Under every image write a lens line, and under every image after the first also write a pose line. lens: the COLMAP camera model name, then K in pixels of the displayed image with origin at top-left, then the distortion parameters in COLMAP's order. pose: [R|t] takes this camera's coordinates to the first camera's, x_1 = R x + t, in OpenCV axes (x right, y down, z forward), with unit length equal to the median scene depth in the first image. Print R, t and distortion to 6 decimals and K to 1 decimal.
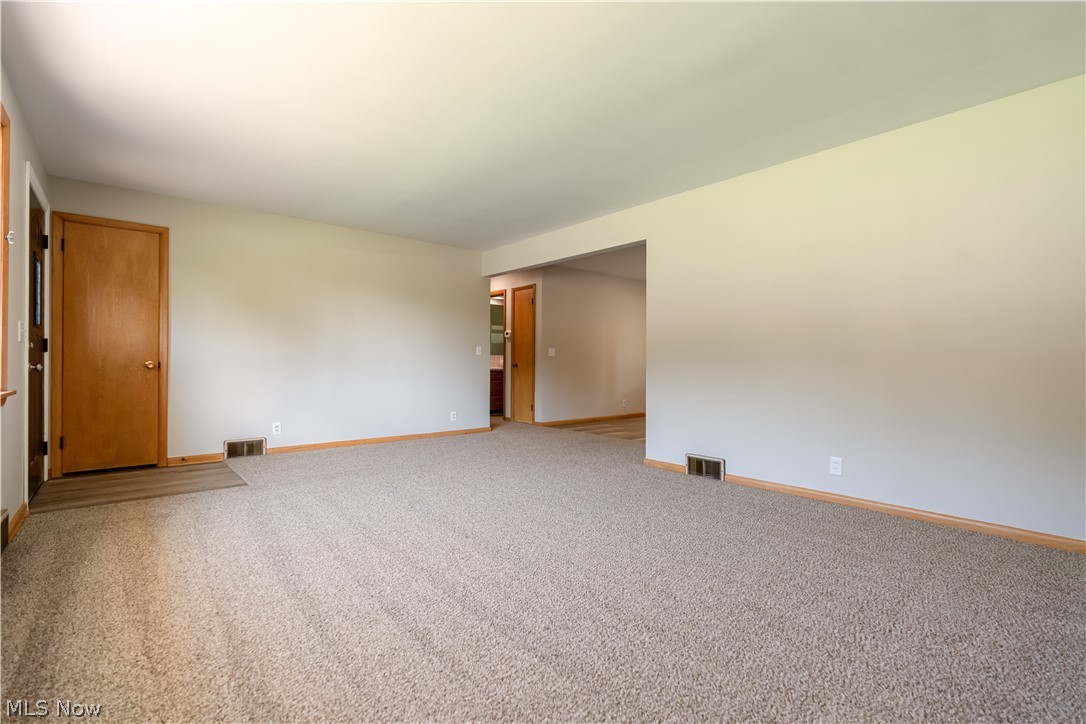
lens RADIAL K [[488.9, 0, 543.0], [0, 488.9, 362.0], [0, 0, 1]] dist [-0.001166, -0.000139]
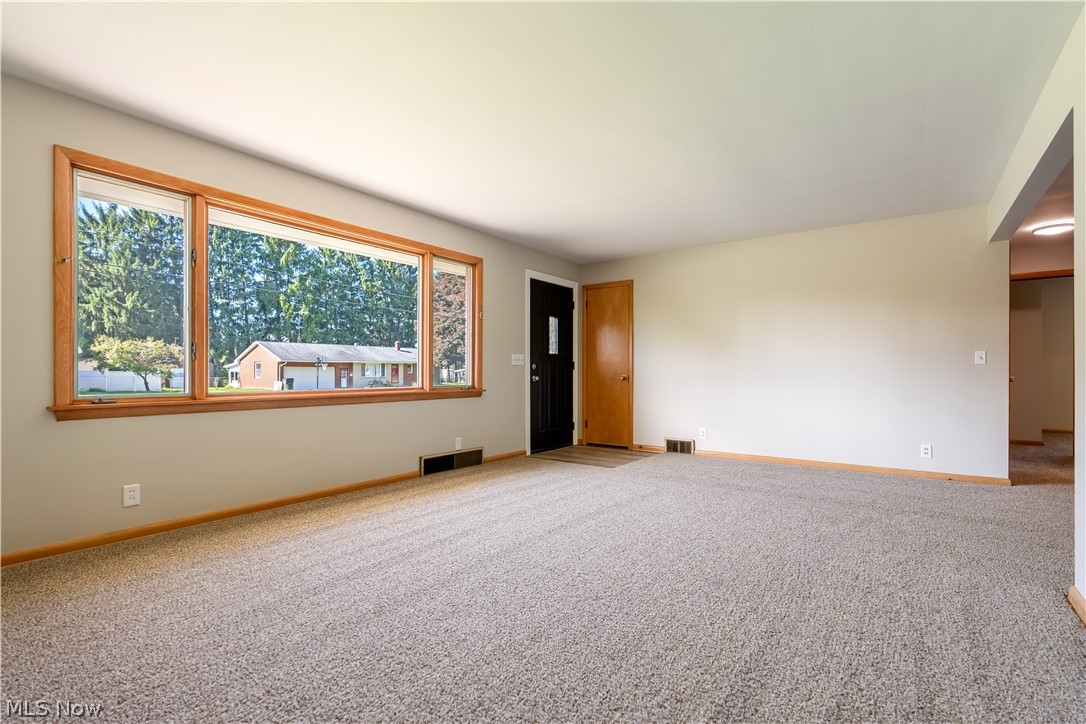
lens RADIAL K [[501.3, 0, 557.4], [0, 501.3, 372.4], [0, 0, 1]] dist [0.000652, 0.000210]
pose [[0.239508, -0.007492, -0.970866, 0.571271], [0.000173, 0.999971, -0.007674, 0.002497], [0.970894, 0.001670, 0.239502, 0.442403]]
